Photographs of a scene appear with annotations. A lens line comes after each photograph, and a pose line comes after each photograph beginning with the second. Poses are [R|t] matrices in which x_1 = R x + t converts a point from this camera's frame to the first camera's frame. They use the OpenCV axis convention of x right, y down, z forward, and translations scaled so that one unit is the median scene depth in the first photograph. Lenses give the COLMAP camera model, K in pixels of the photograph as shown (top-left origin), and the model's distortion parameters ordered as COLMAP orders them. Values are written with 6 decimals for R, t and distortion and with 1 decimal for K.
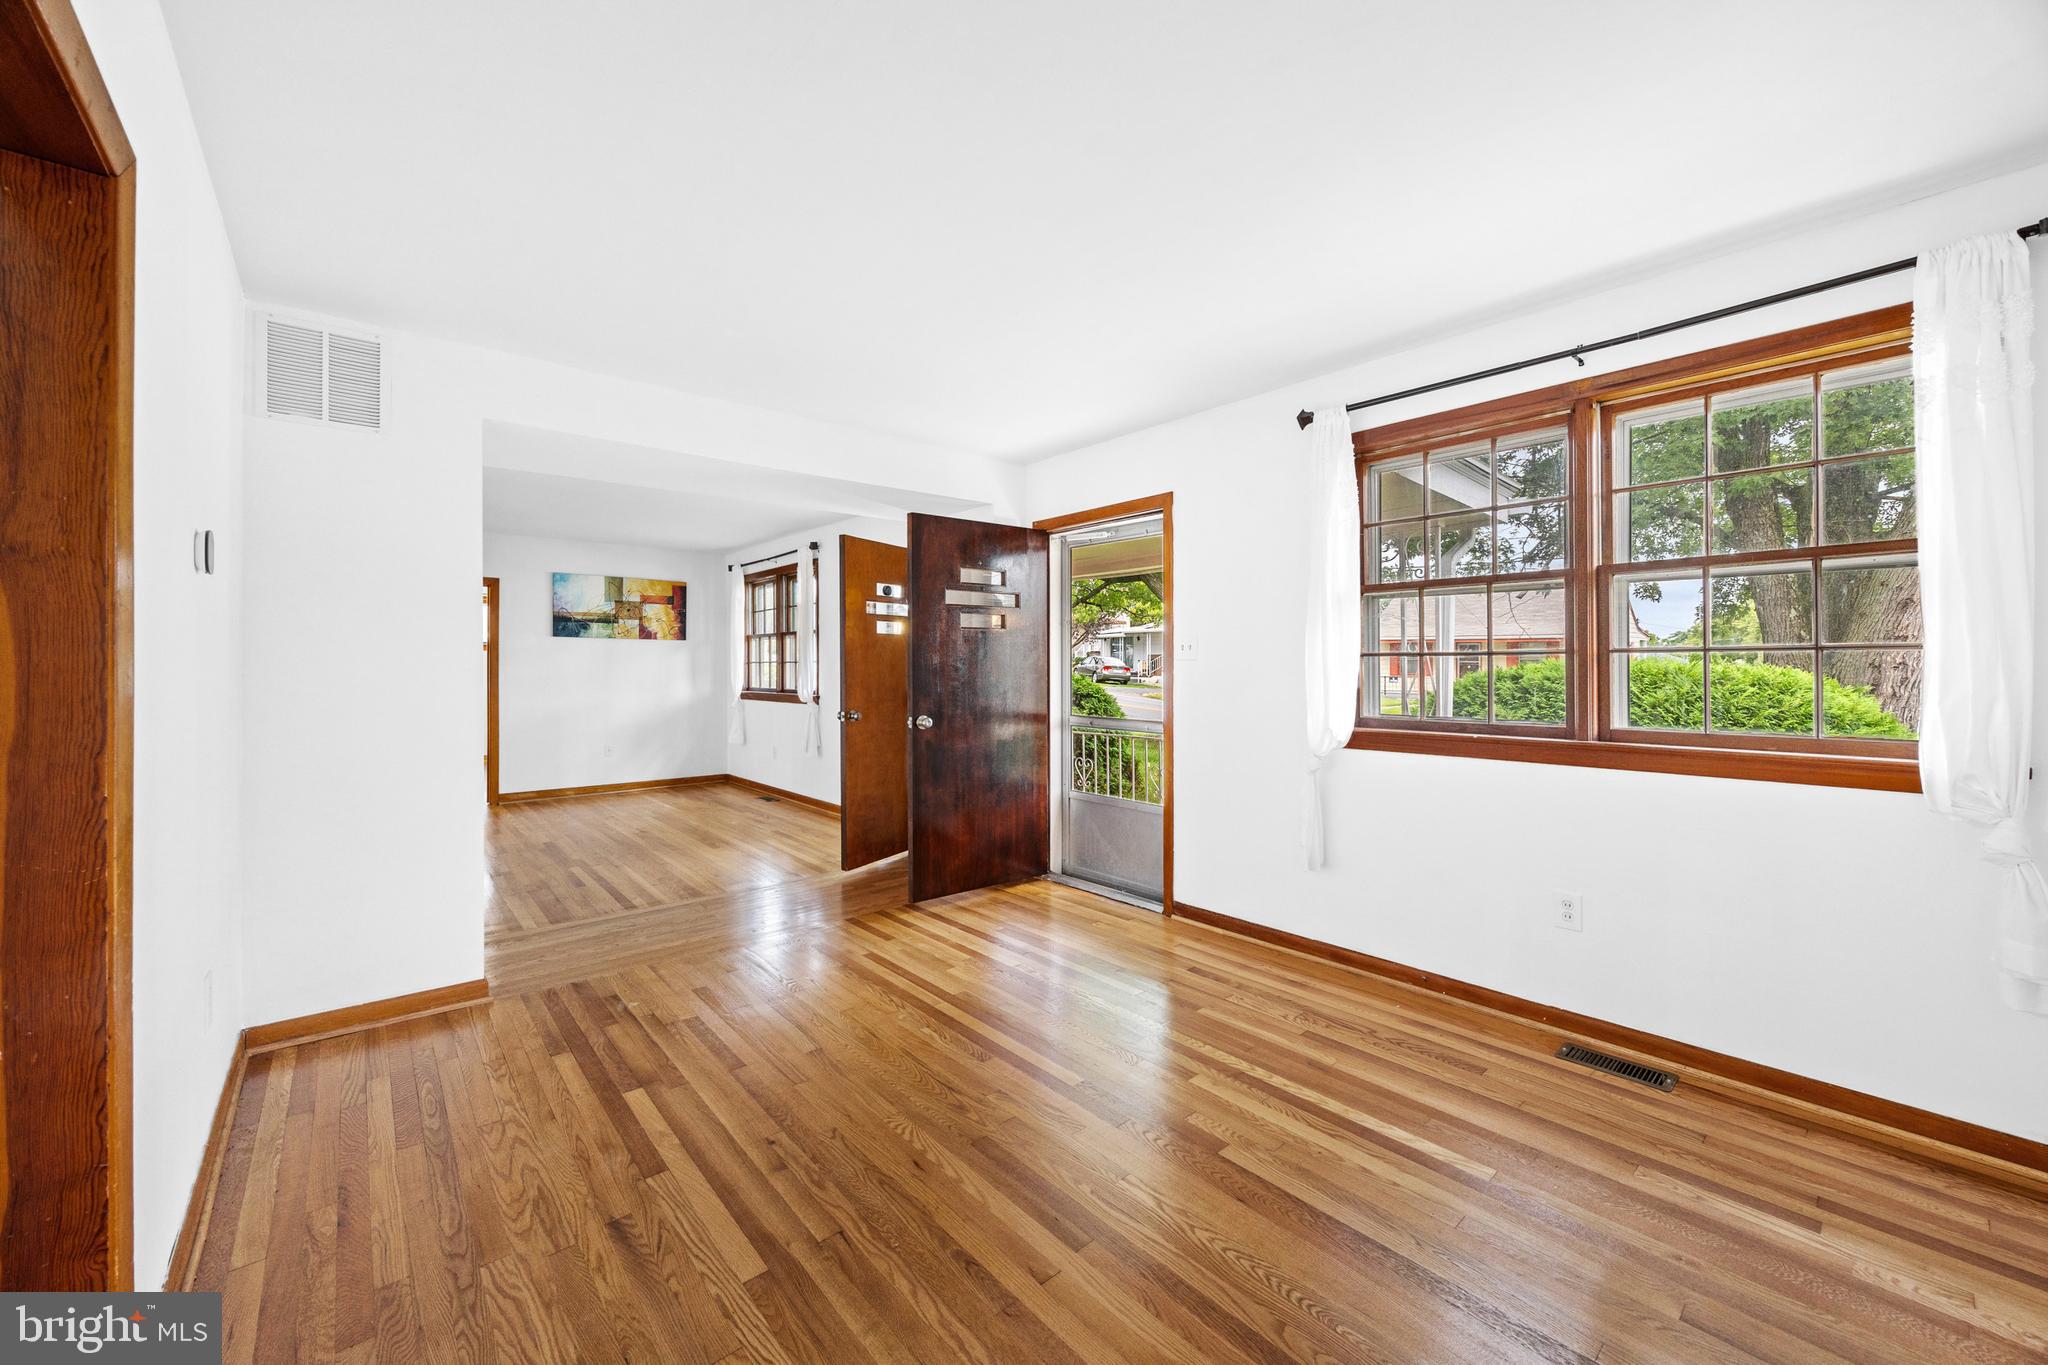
lens RADIAL K [[783.7, 0, 1021.2], [0, 783.7, 665.5], [0, 0, 1]] dist [-0.006463, 0.000543]
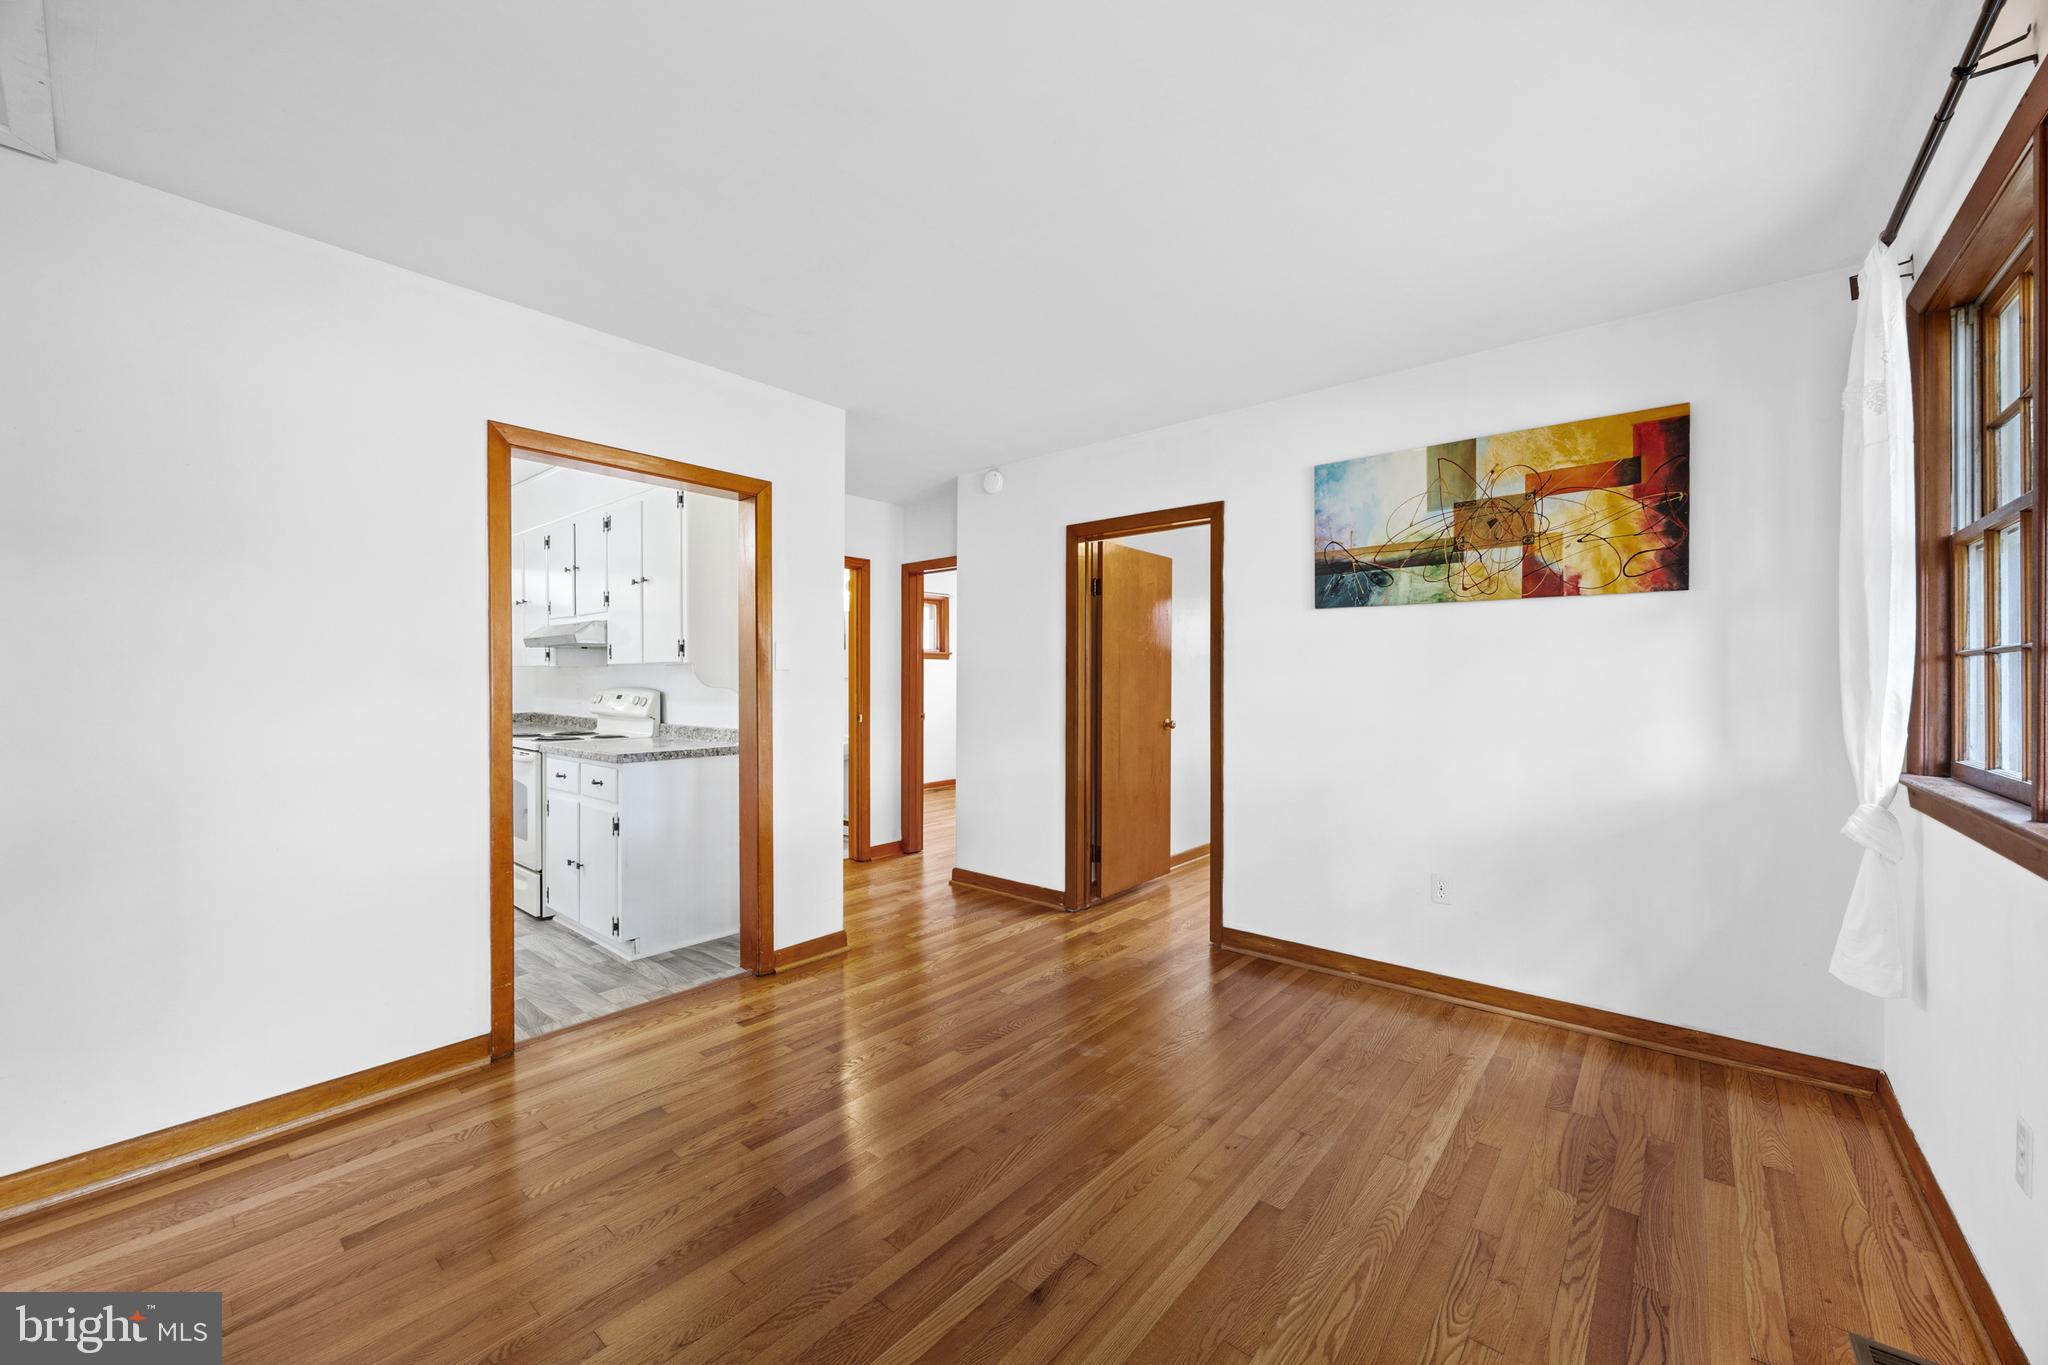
lens RADIAL K [[783.7, 0, 1018.4], [0, 783.7, 679.5], [0, 0, 1]] dist [-0.006463, 0.000543]
pose [[0.143884, 0.004111, -0.989586, -0.176625], [-0.000241, 0.999991, 0.004119, 0.002226], [0.989595, -0.000354, 0.143883, 0.765469]]
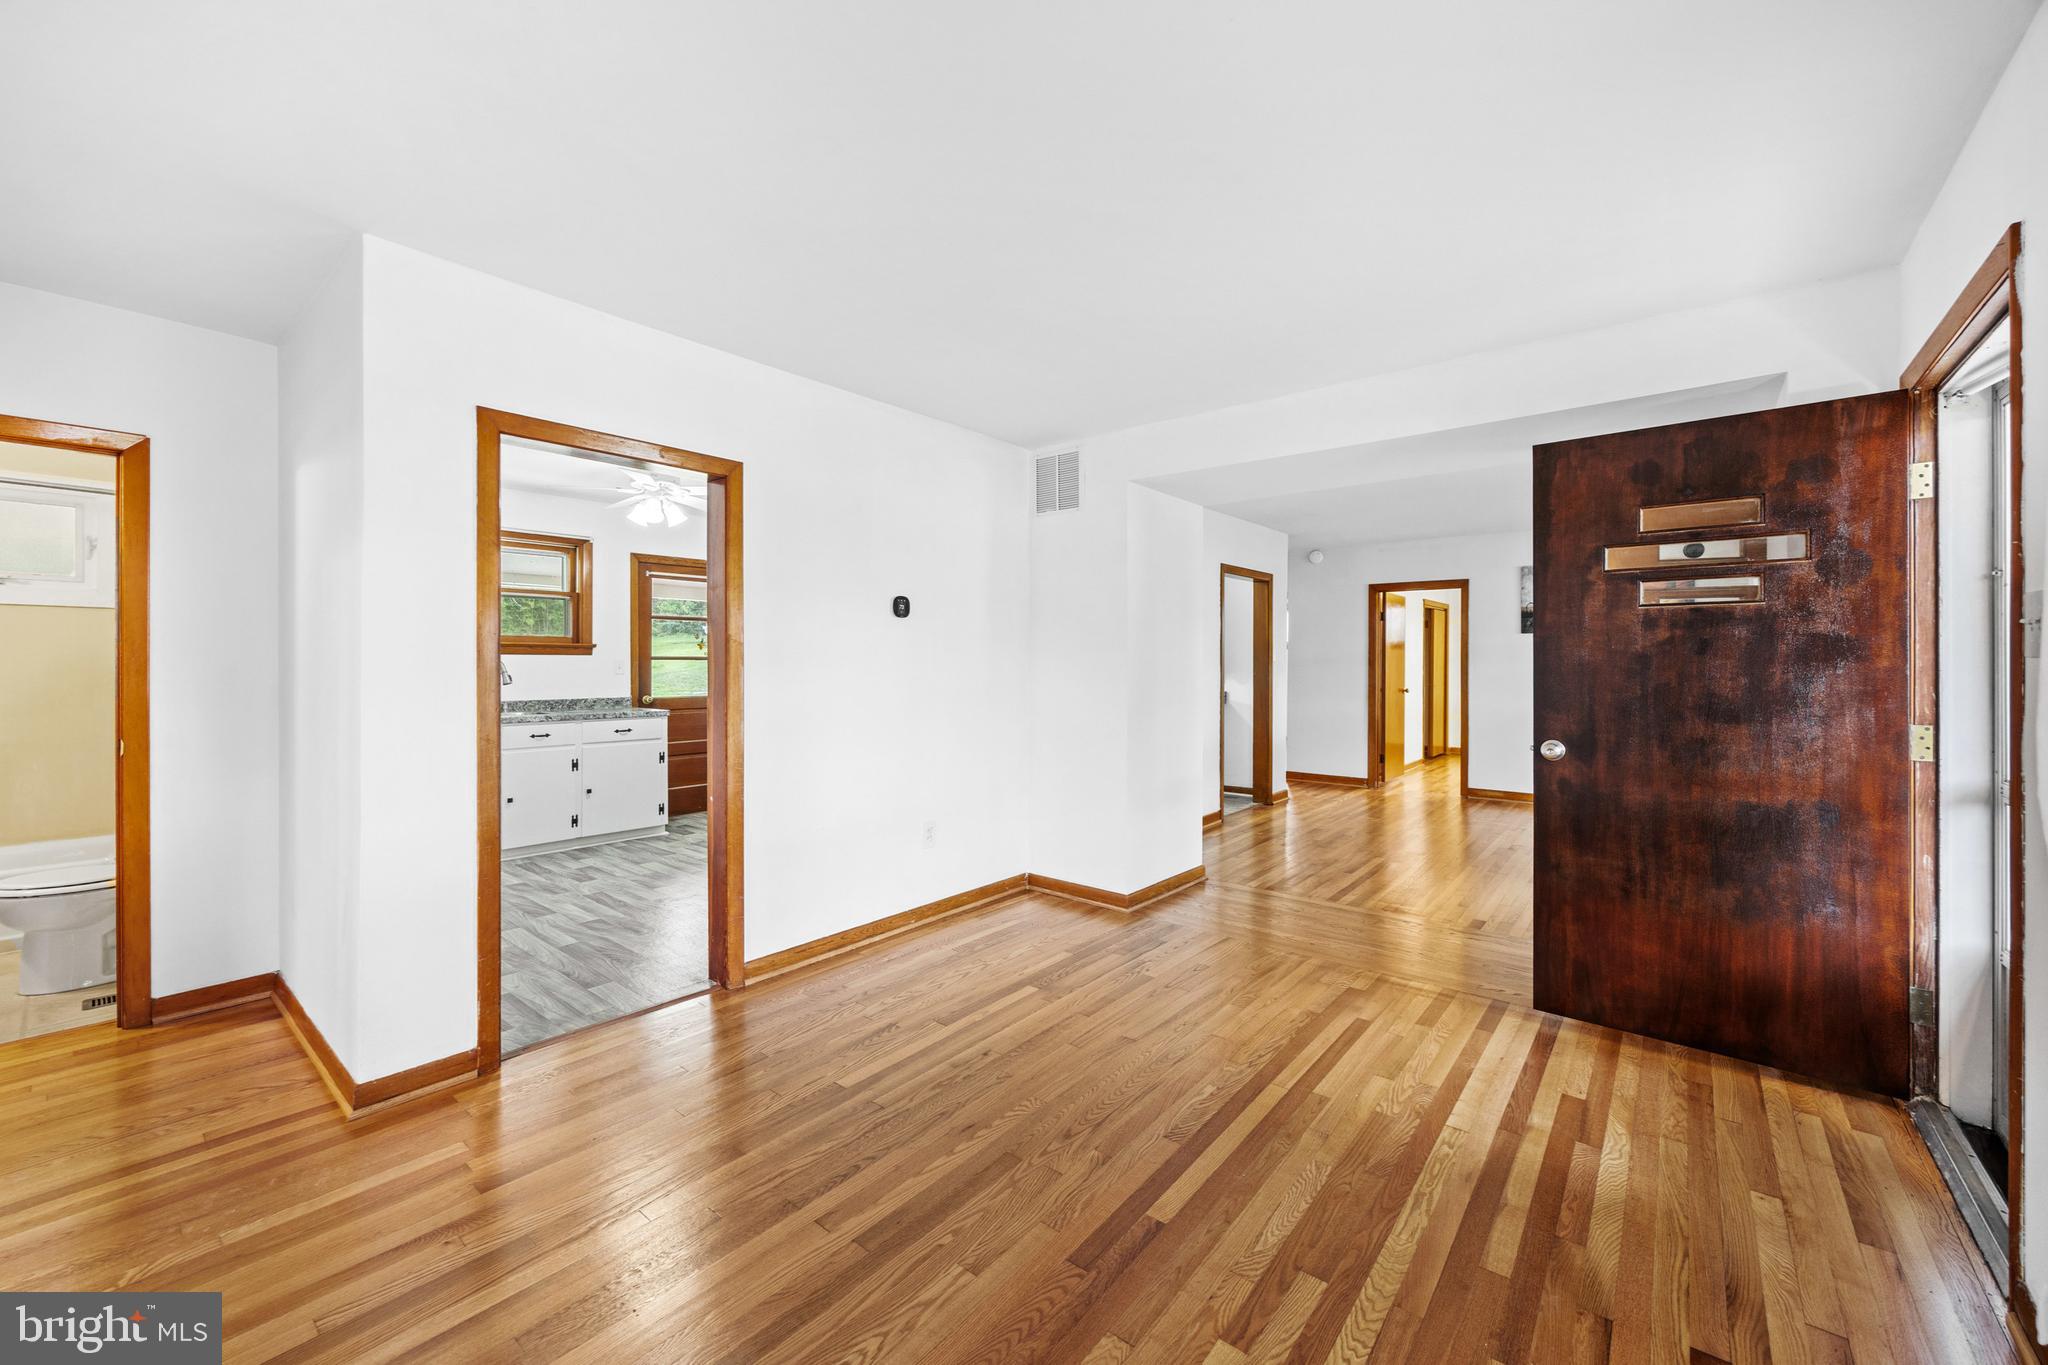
lens RADIAL K [[783.7, 0, 1012.0], [0, 783.7, 661.4], [0, 0, 1]] dist [-0.006463, 0.000543]
pose [[0.174719, 0.001641, -0.984617, 0.235475], [-0.001768, 0.999998, 0.001353, -0.002126], [0.984617, 0.001504, 0.174722, 0.216749]]
